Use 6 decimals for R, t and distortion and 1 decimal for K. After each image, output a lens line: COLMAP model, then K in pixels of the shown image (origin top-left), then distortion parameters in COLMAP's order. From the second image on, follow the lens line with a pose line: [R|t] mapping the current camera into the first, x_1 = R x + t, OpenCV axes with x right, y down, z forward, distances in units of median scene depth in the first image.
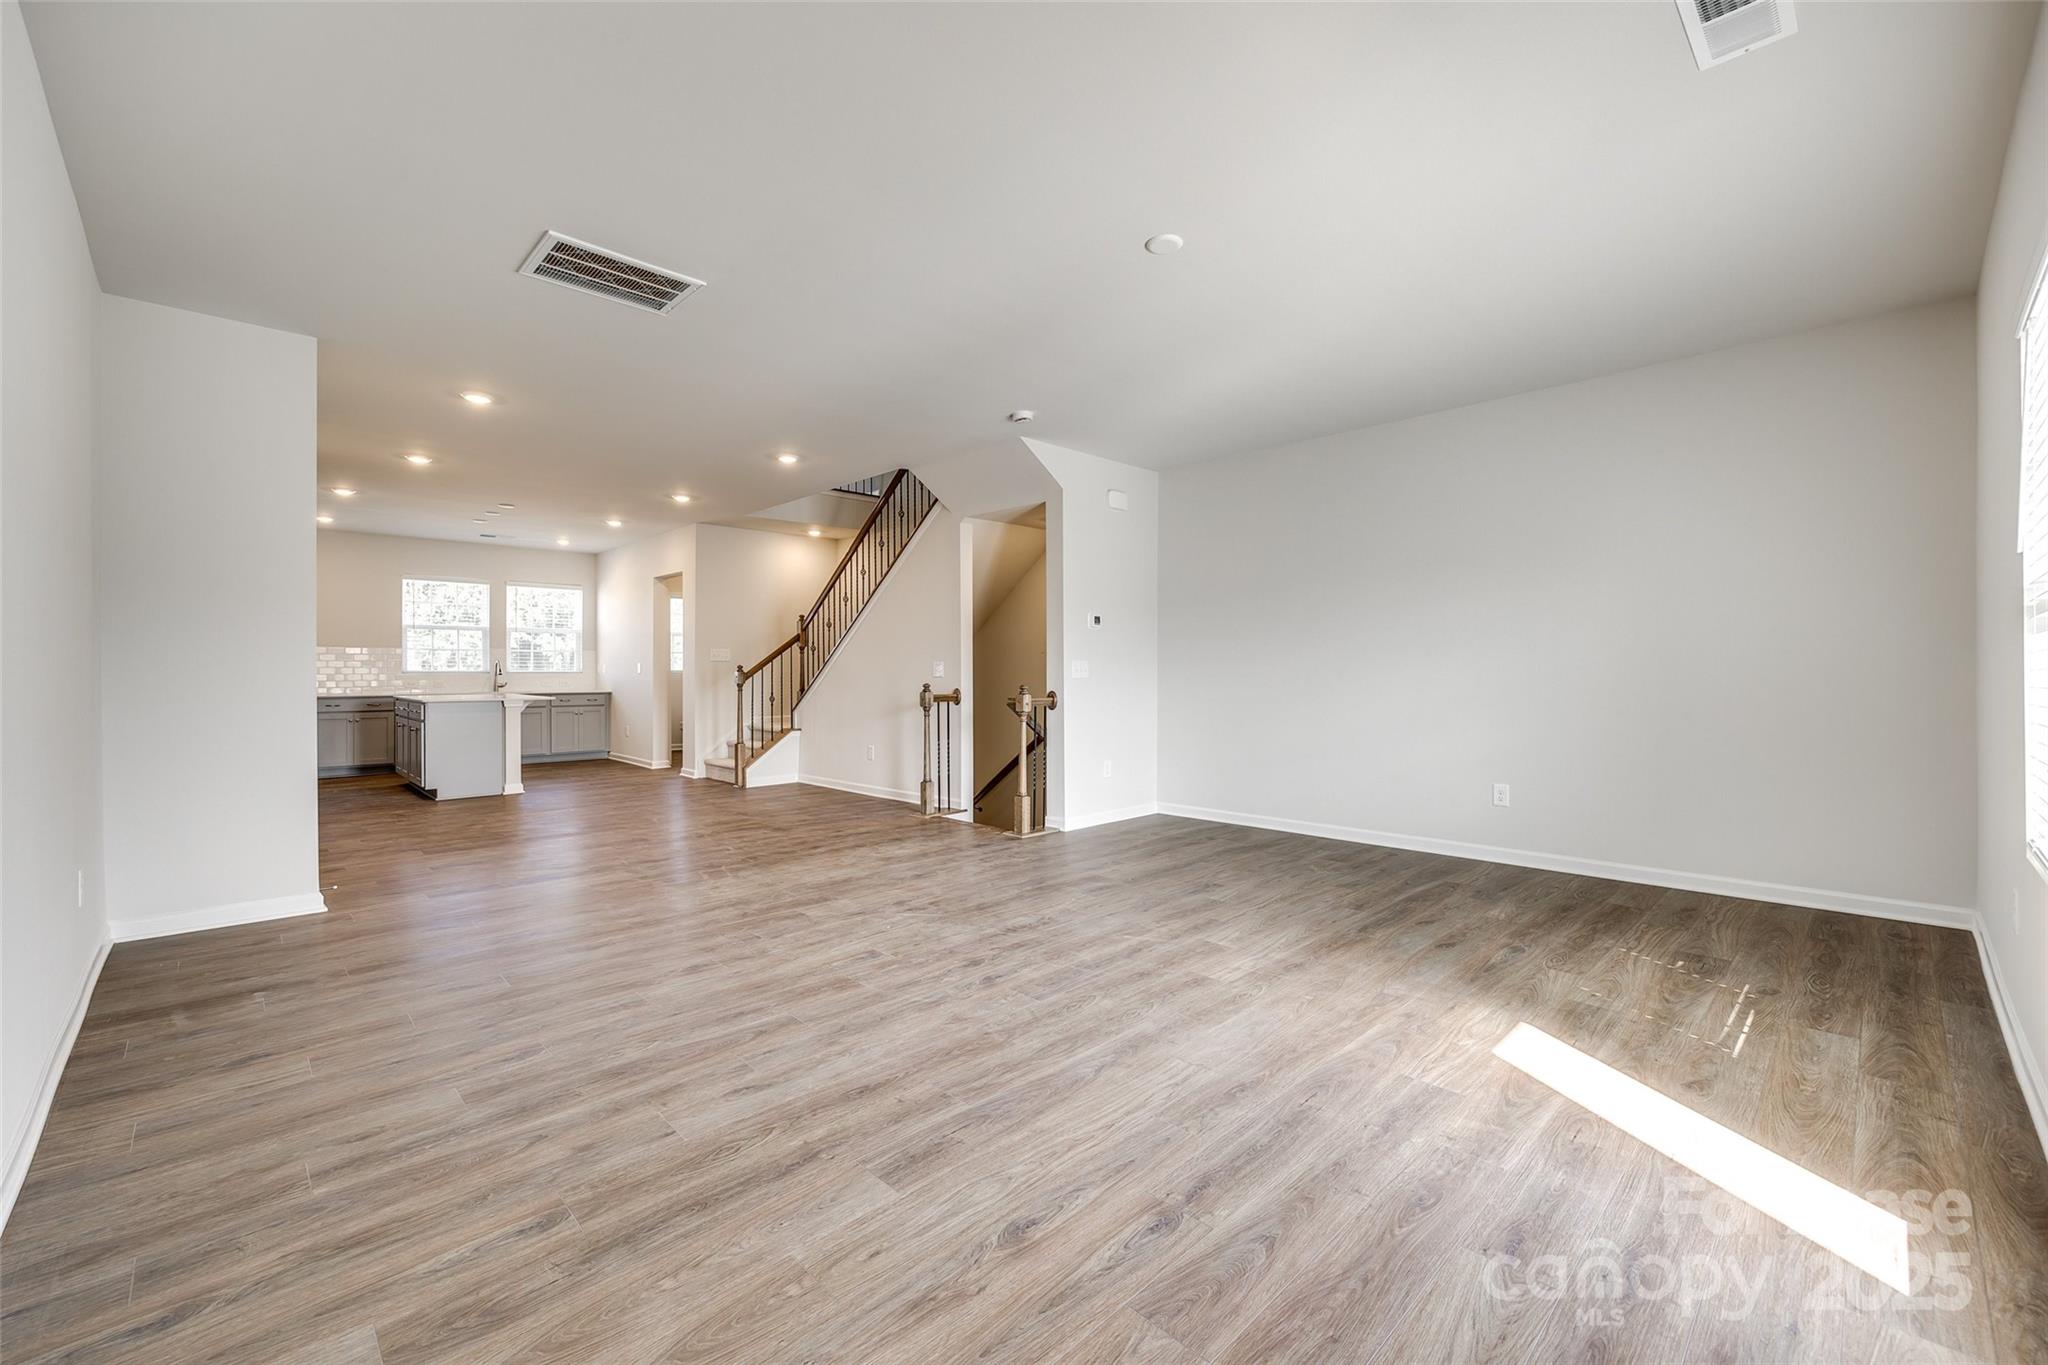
lens RADIAL K [[855.5, 0, 1024.5], [0, 855.5, 677.0], [0, 0, 1]] dist [0.011898, 0.000264]
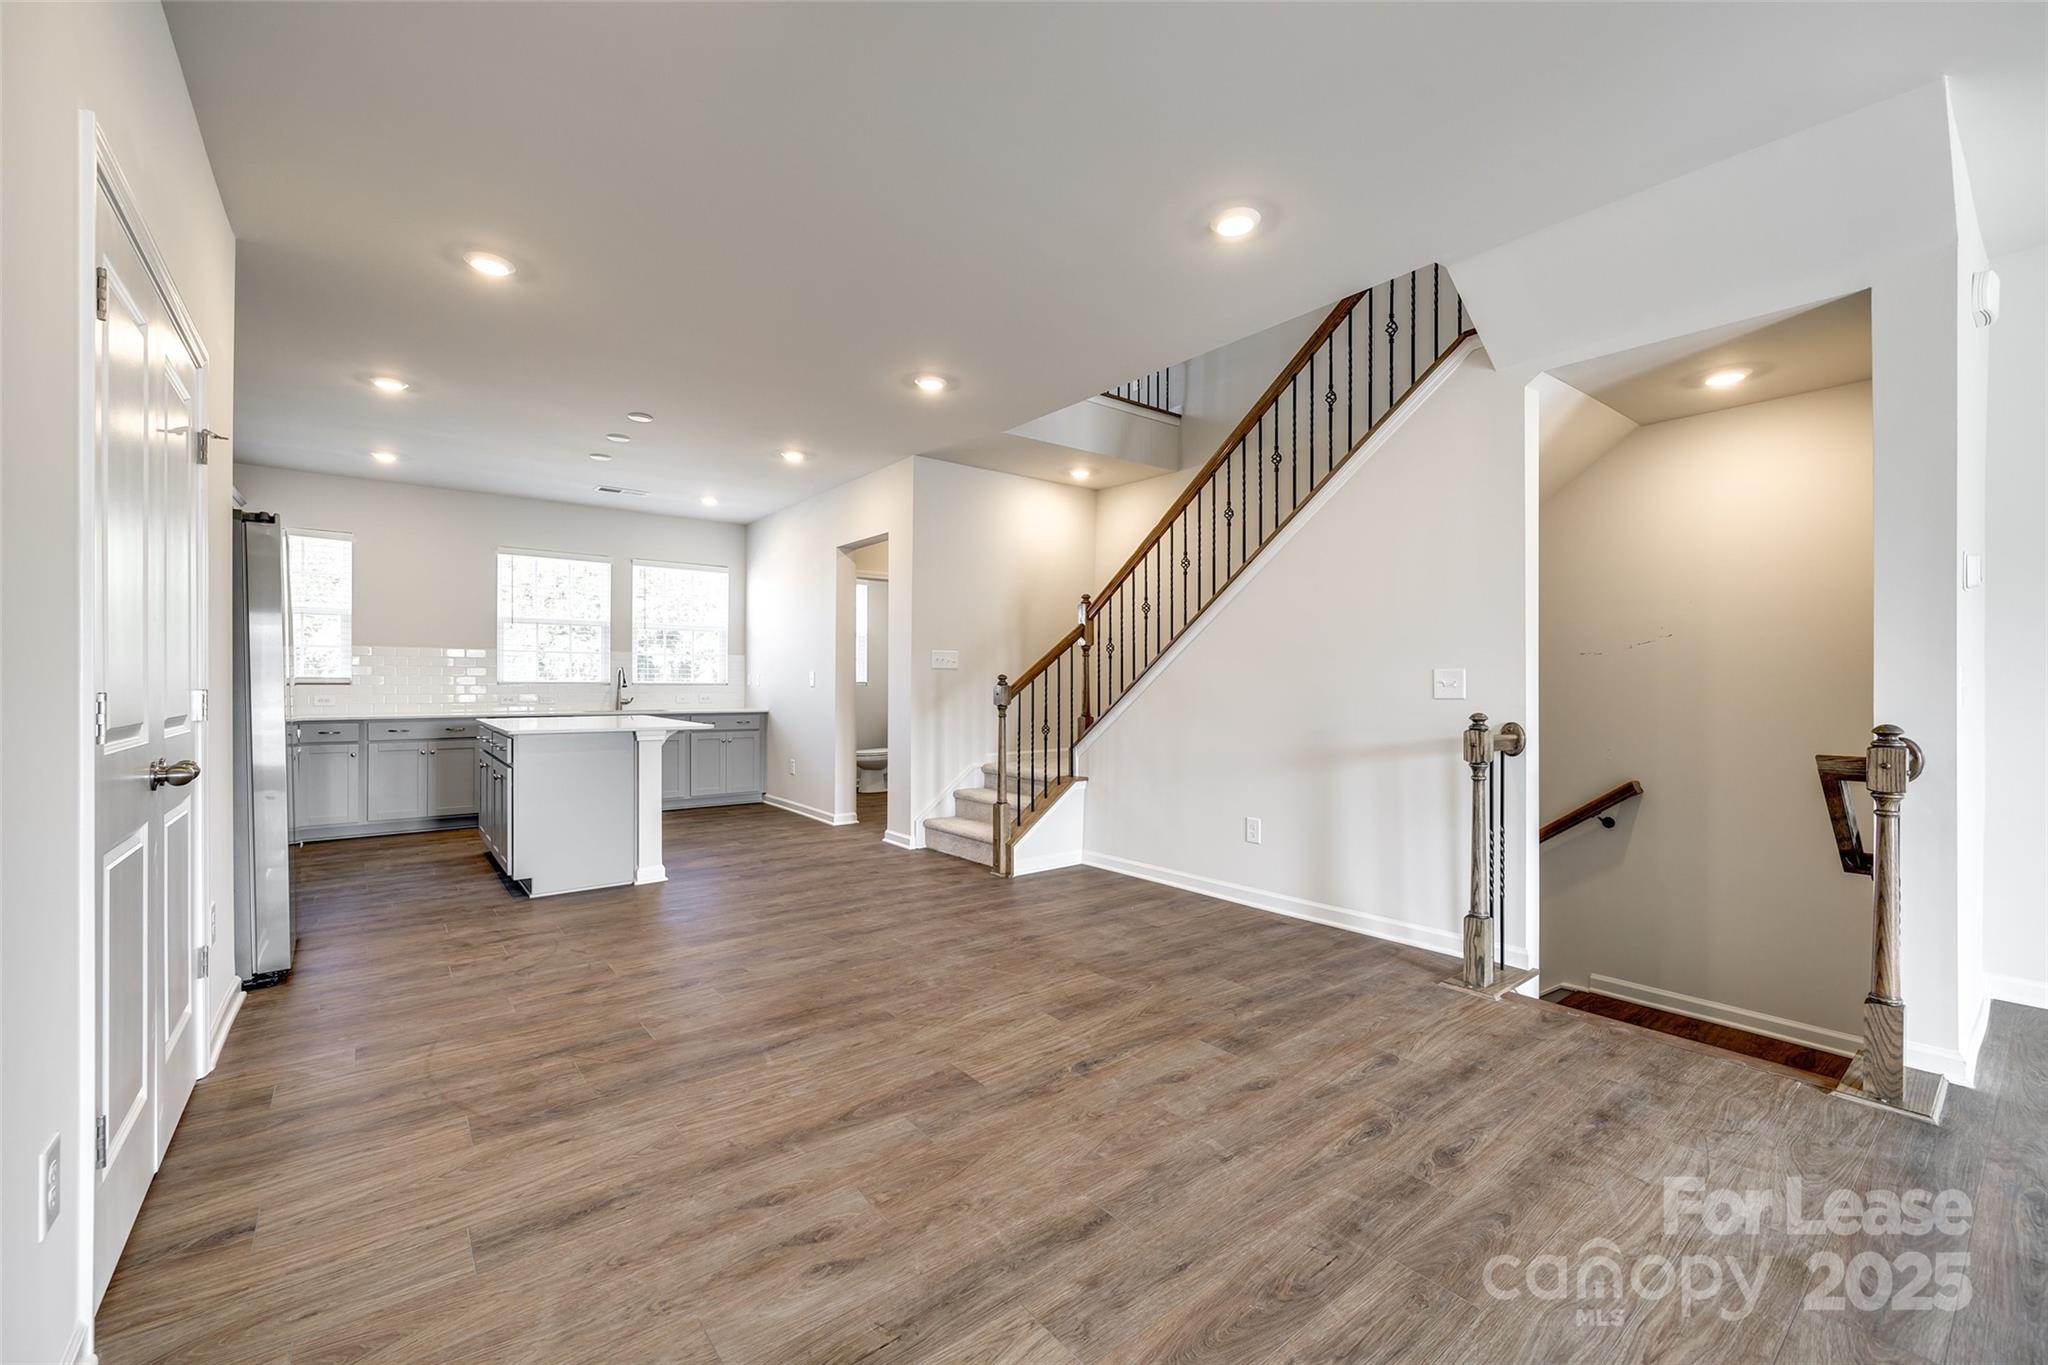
lens RADIAL K [[837.6, 0, 1018.6], [0, 837.6, 687.1], [0, 0, 1]] dist [0.007265, -0.000047]
pose [[0.995259, 0.005168, -0.097120, -0.242060], [-0.005444, 0.999982, -0.002581, -0.002807], [0.097105, 0.003098, 0.995269, 0.377011]]
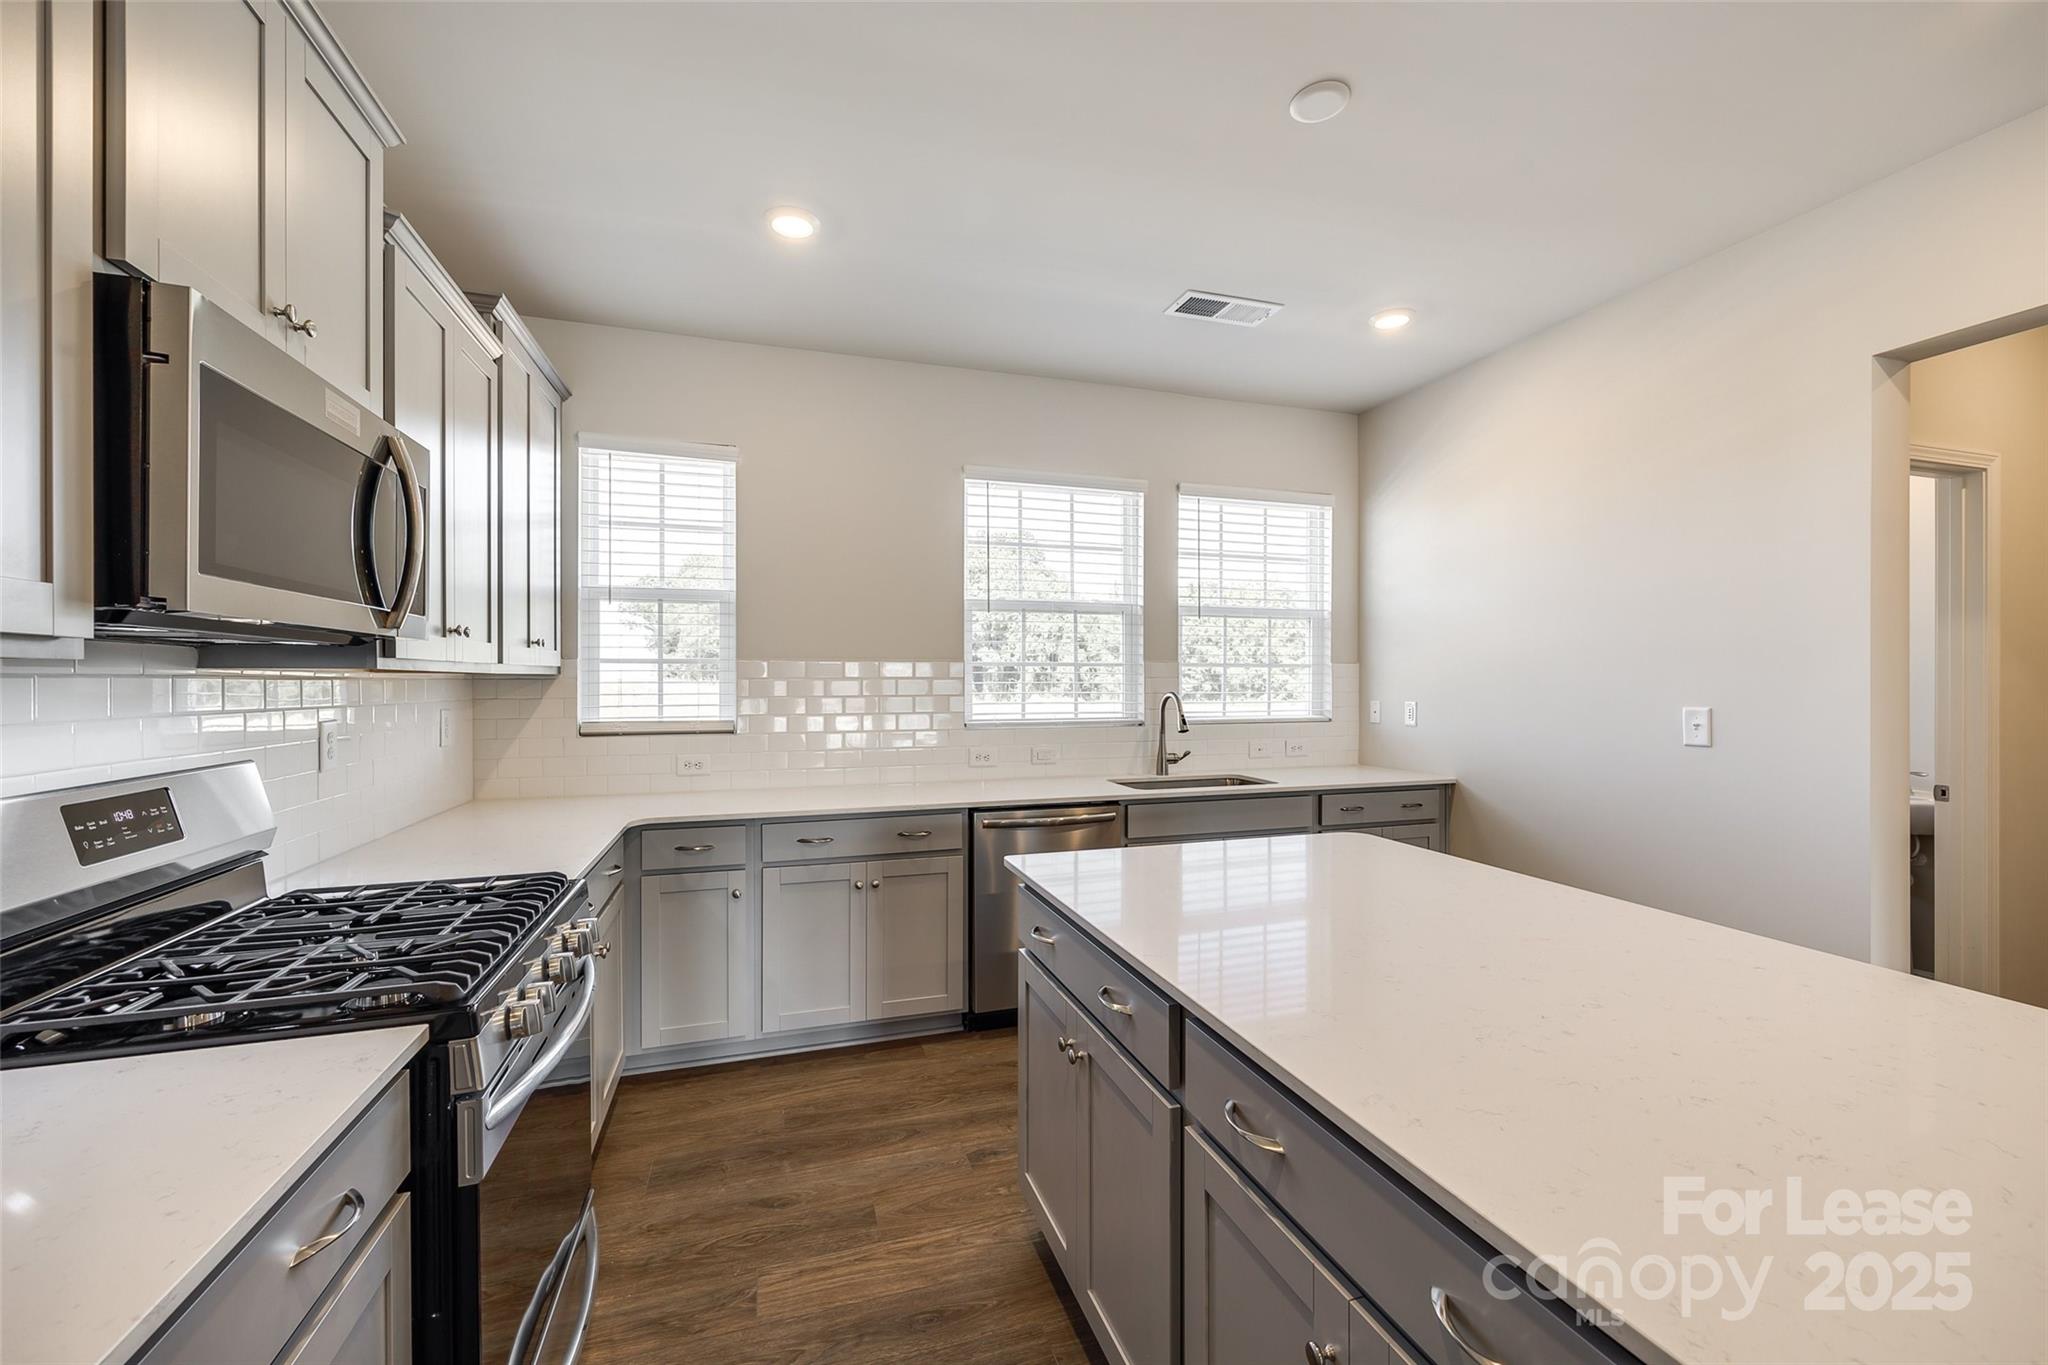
lens RADIAL K [[837.6, 0, 1018.6], [0, 837.6, 687.1], [0, 0, 1]] dist [0.007265, -0.000047]
pose [[0.898003, 0.002634, -0.439981, -0.592072], [-0.002004, 0.999996, 0.001895, -0.025440], [0.439984, -0.000820, 0.898005, 0.746355]]
